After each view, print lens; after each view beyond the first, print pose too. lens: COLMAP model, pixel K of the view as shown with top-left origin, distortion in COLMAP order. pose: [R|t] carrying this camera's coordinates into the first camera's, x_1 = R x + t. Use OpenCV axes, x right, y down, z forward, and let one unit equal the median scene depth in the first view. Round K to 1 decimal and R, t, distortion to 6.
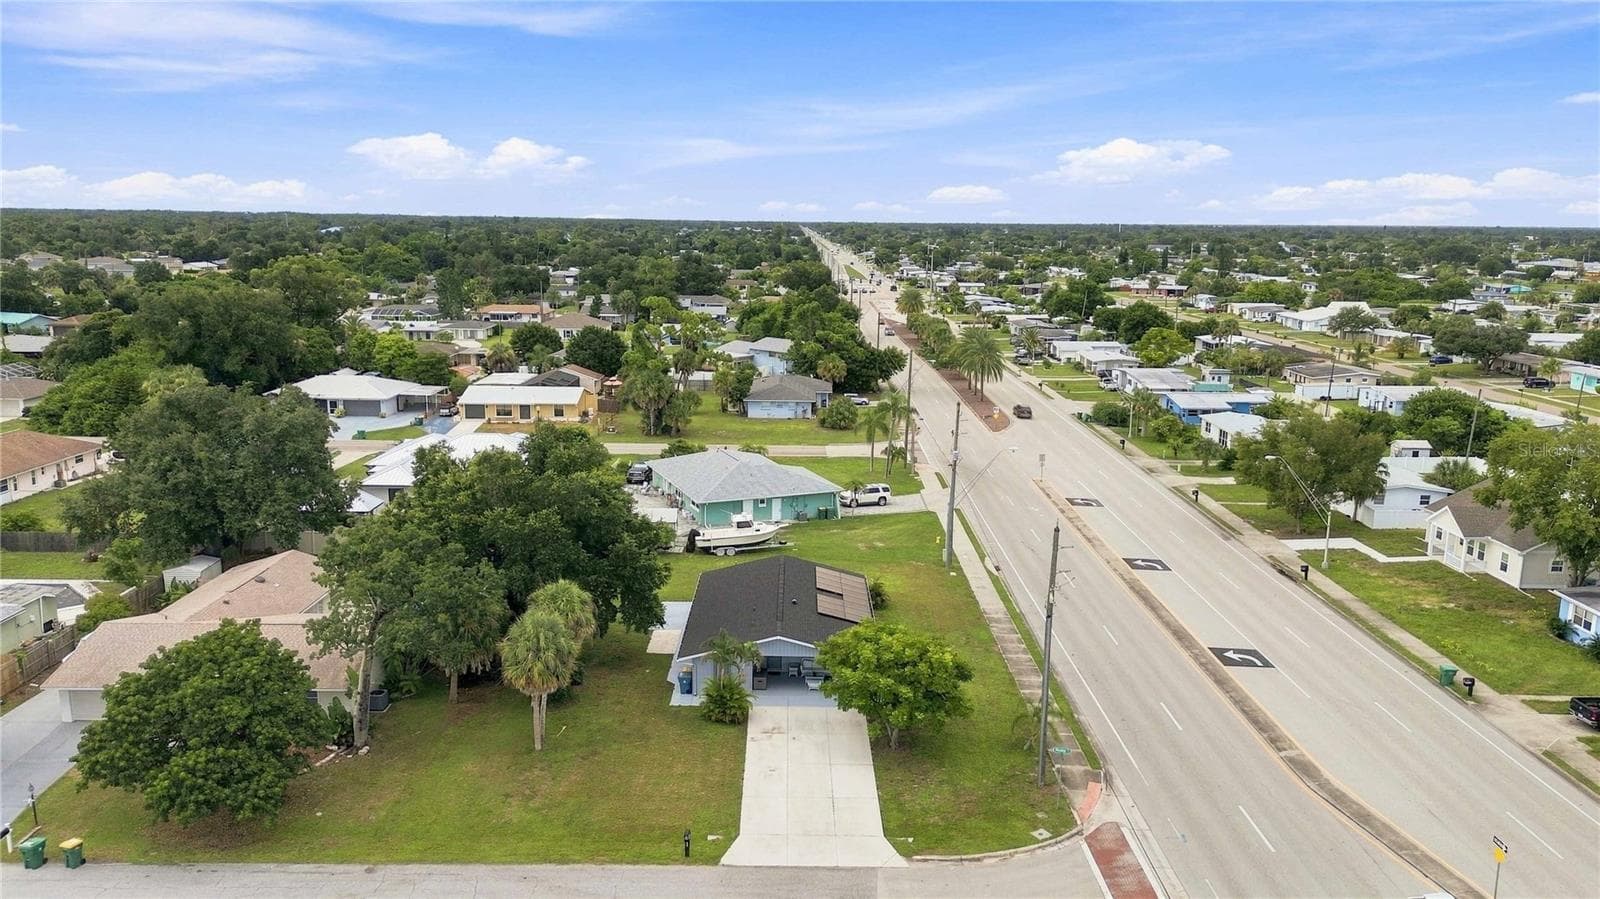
lens RADIAL K [[1133.3, 0, 798.7], [0, 1133.3, 454.4], [0, 0, 1]] dist [0.067671, -0.063239]
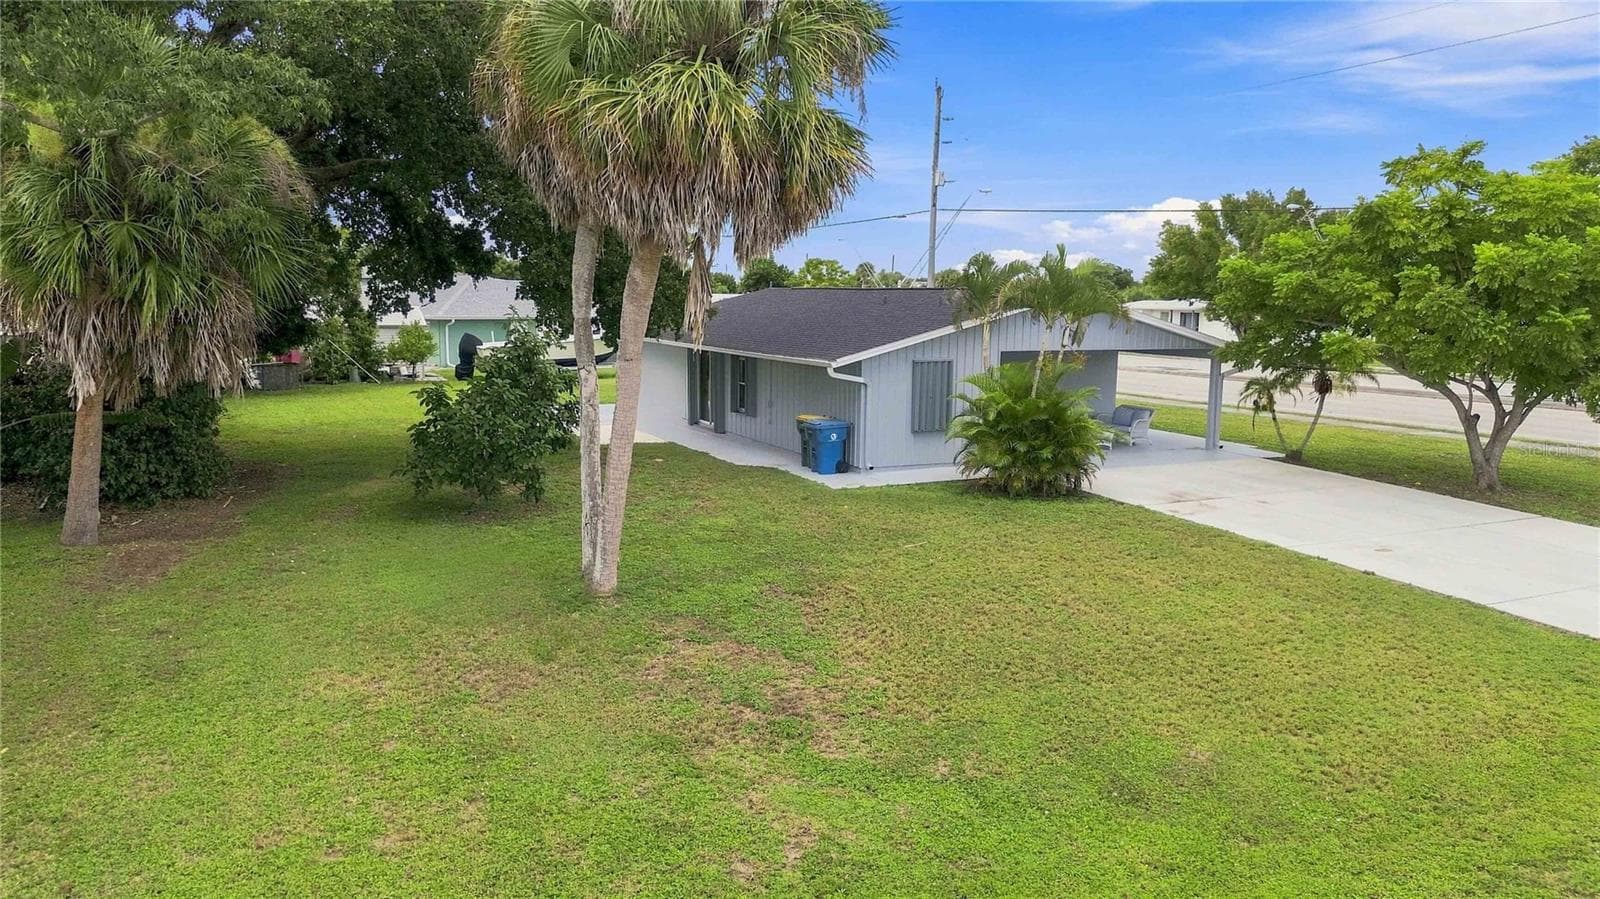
lens RADIAL K [[1133.3, 0, 798.7], [0, 1133.3, 454.4], [0, 0, 1]] dist [0.067671, -0.063239]
pose [[0.899675, -0.066061, 0.431532, -0.188255], [0.090855, 0.995174, -0.037072, 0.155656], [-0.427001, 0.072560, 0.901335, 0.490818]]
